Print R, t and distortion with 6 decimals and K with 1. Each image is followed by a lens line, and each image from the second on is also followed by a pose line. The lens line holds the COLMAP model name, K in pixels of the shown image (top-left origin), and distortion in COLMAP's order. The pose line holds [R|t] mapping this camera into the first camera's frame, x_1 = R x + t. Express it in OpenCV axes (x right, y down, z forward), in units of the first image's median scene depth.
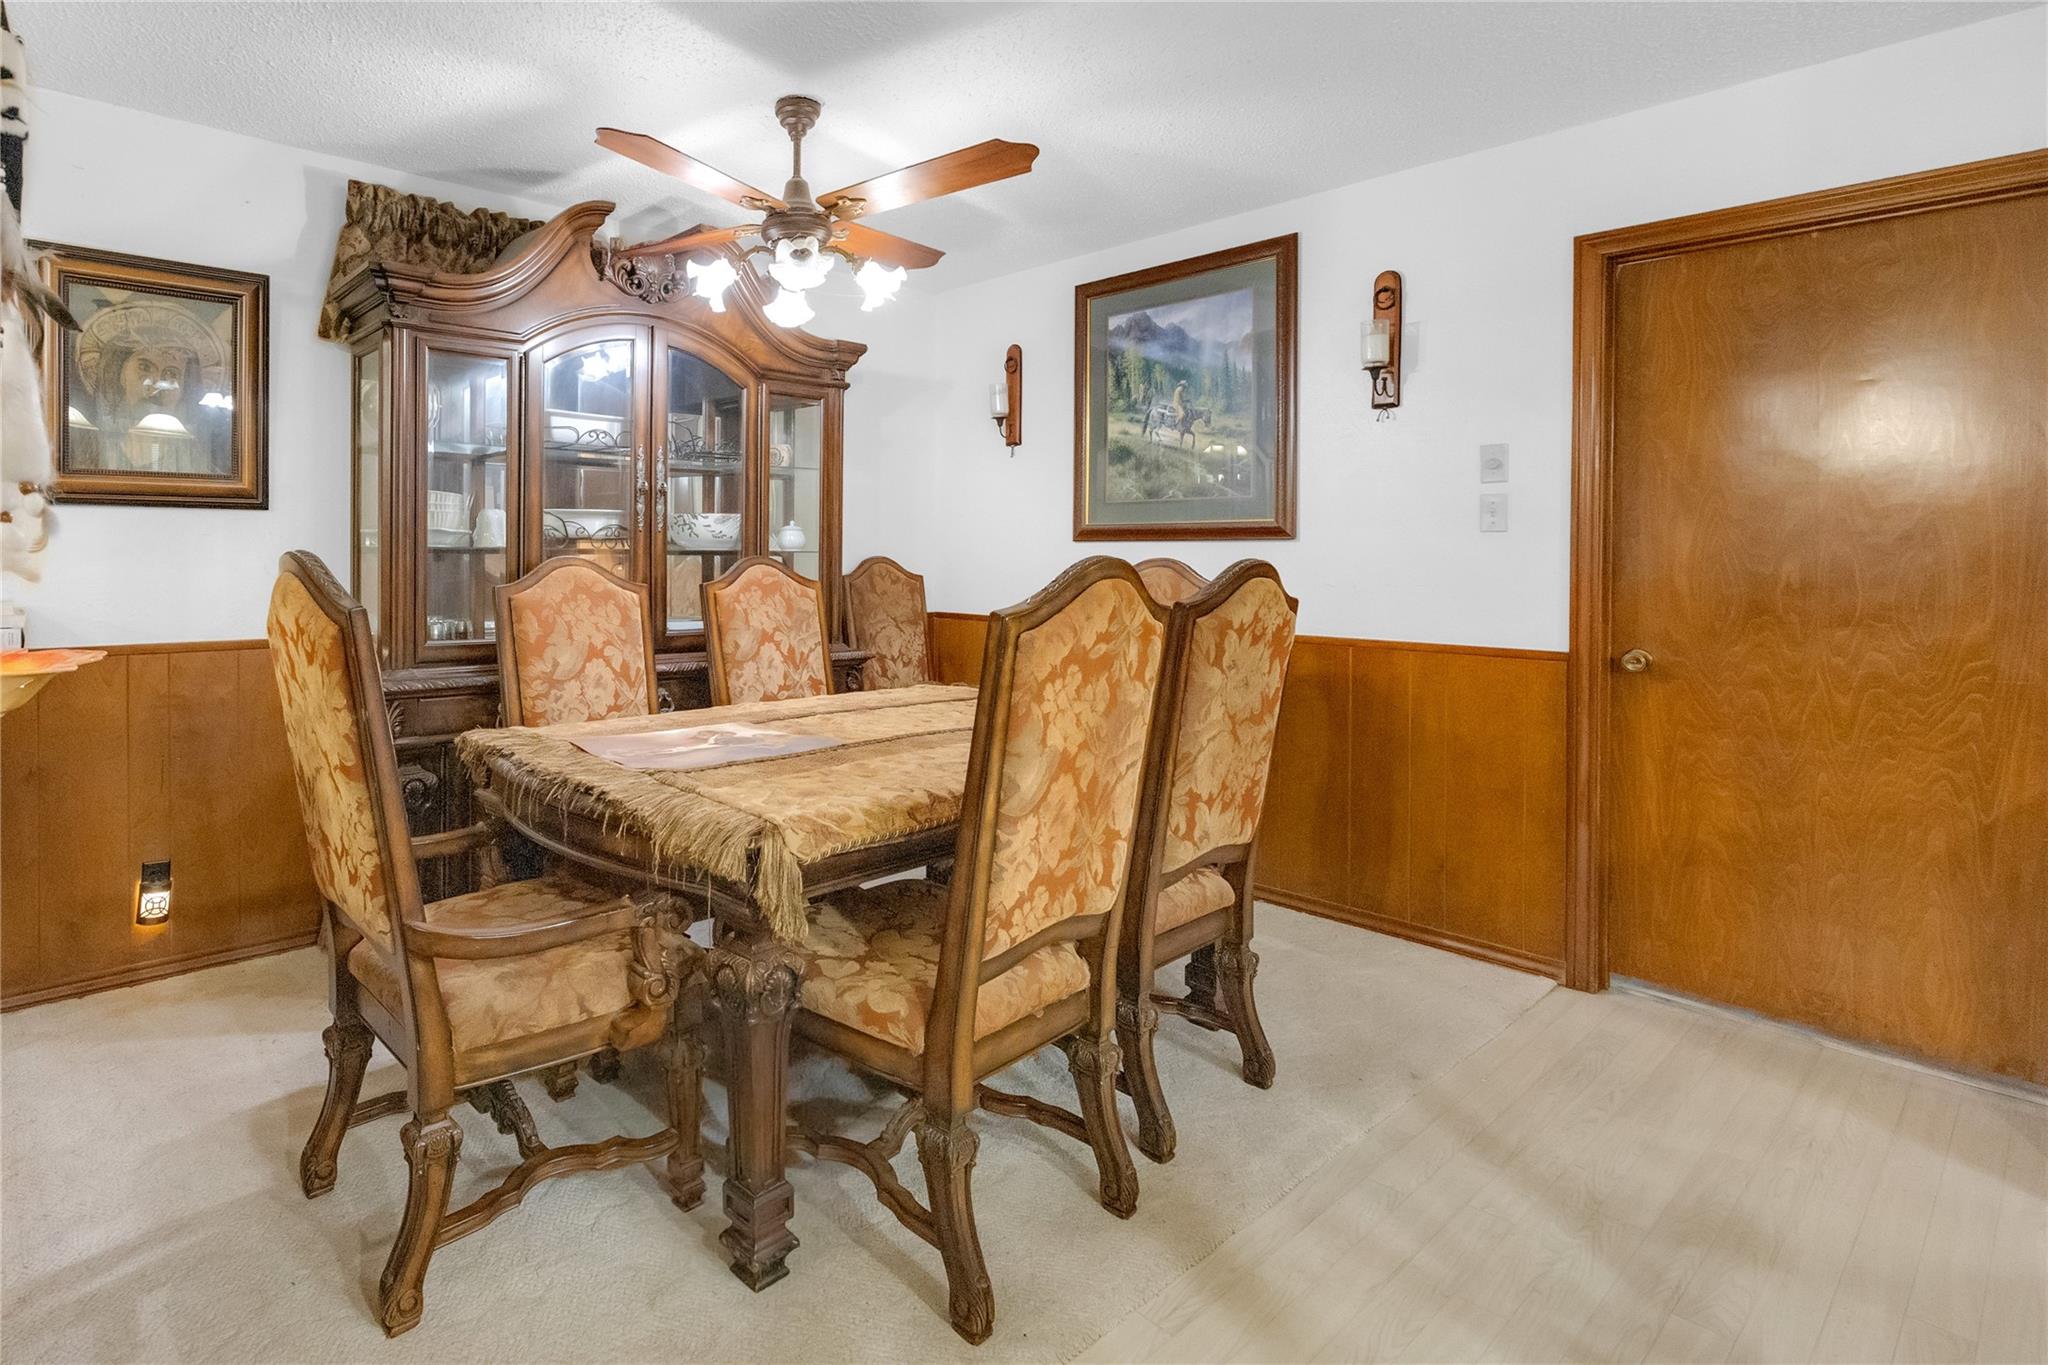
lens RADIAL K [[1201.8, 0, 995.5], [0, 1201.8, 569.3], [0, 0, 1]] dist [-0.001102, -0.000678]
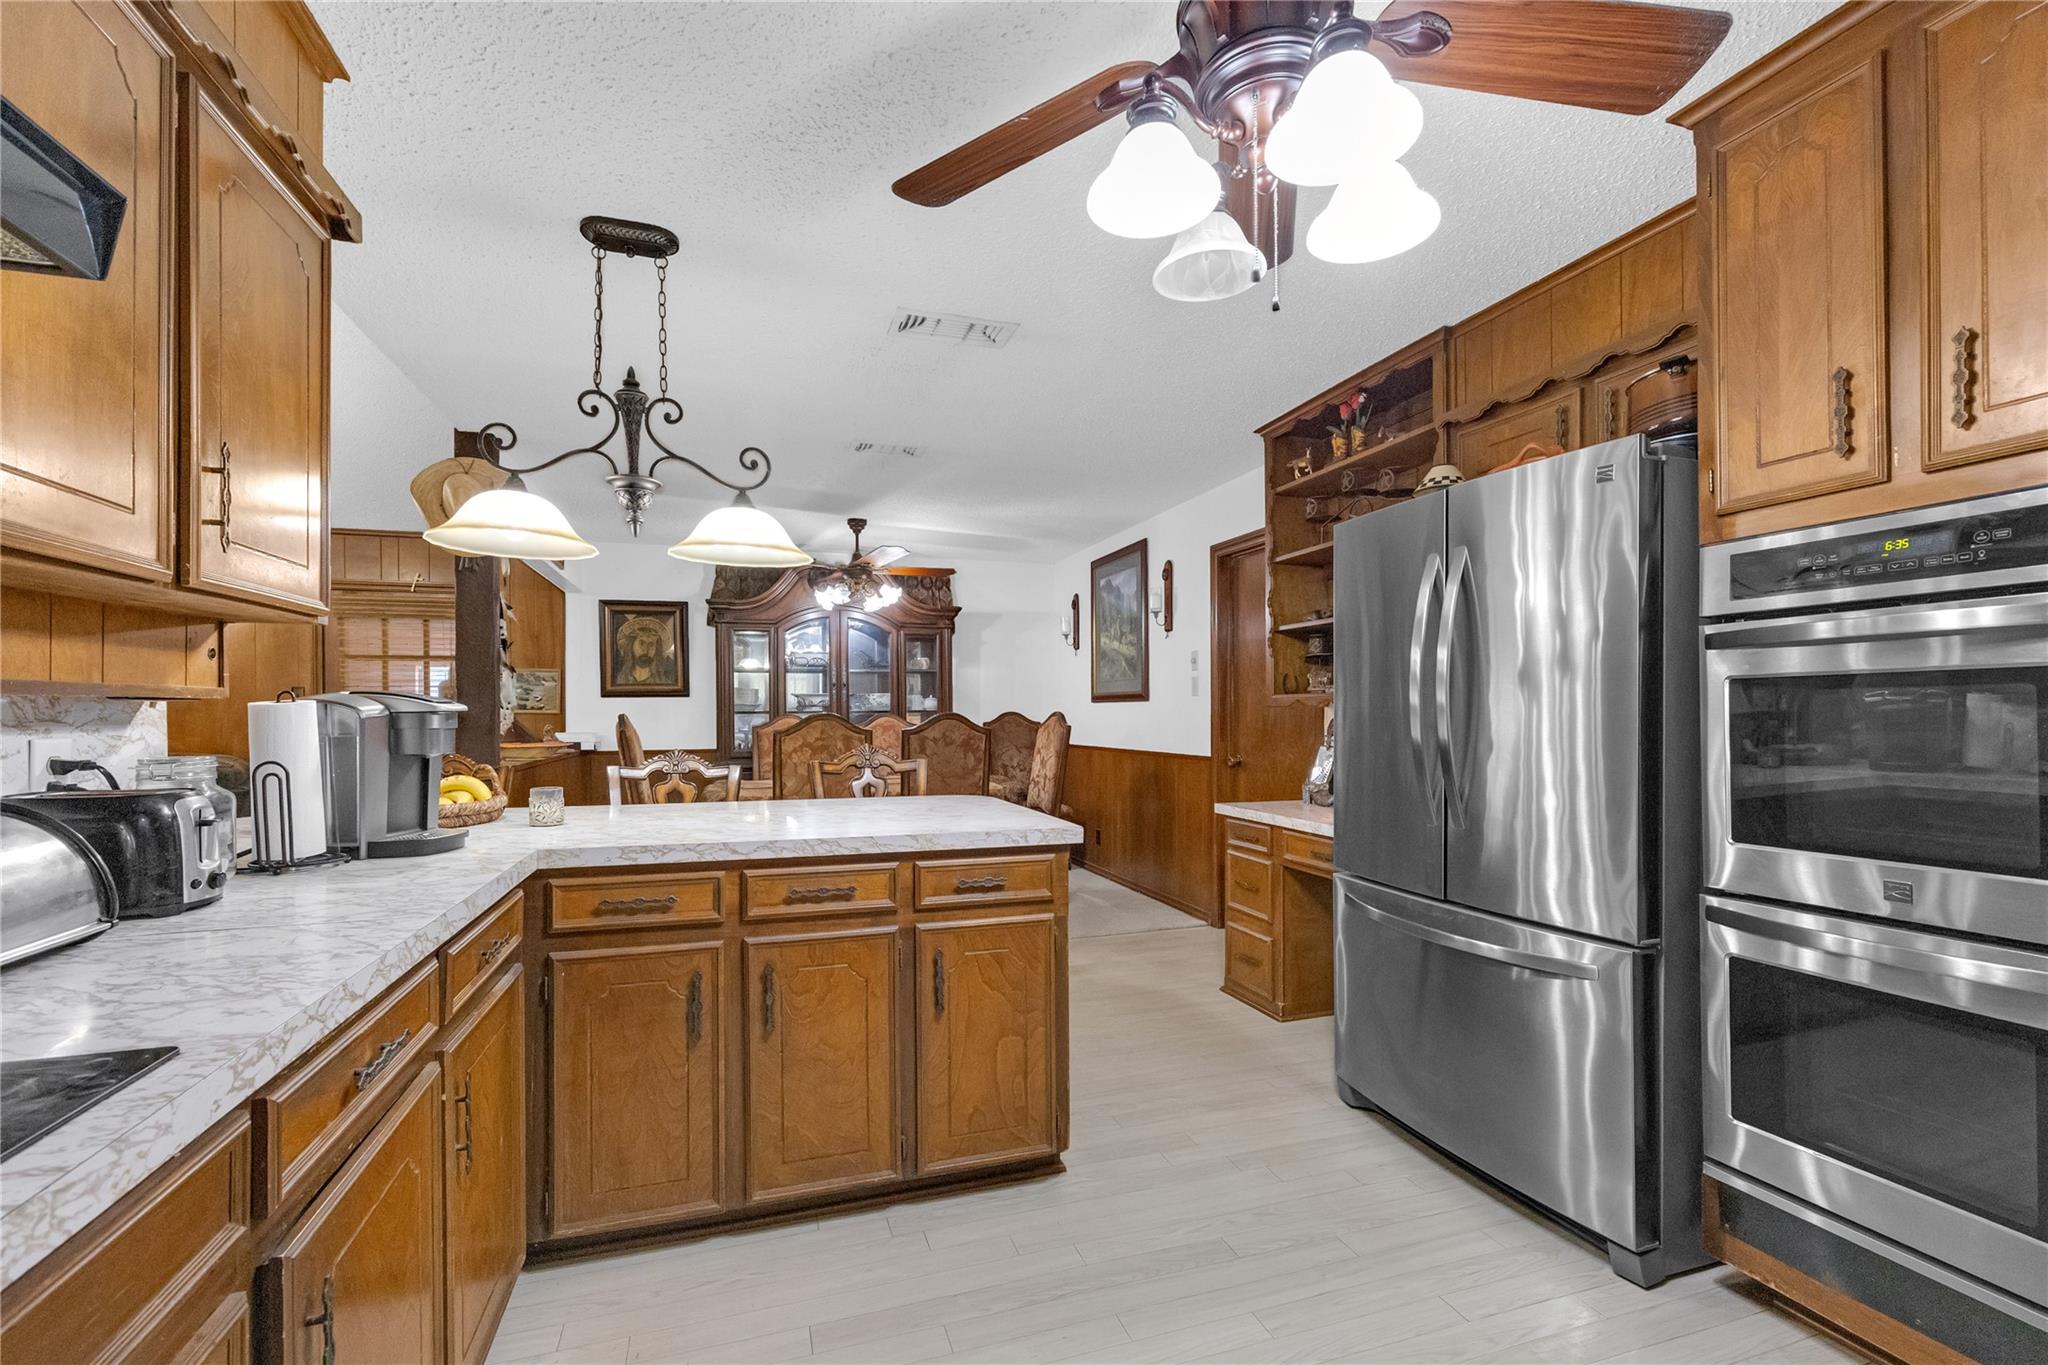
lens RADIAL K [[841.0, 0, 982.9], [0, 841.0, 711.6], [0, 0, 1]] dist [-0.003572, 0.000933]
pose [[0.929383, -0.012974, -0.368889, 0.552827], [0.008909, 0.999879, -0.012721, 0.008197], [0.369010, 0.008536, 0.929386, -0.360453]]
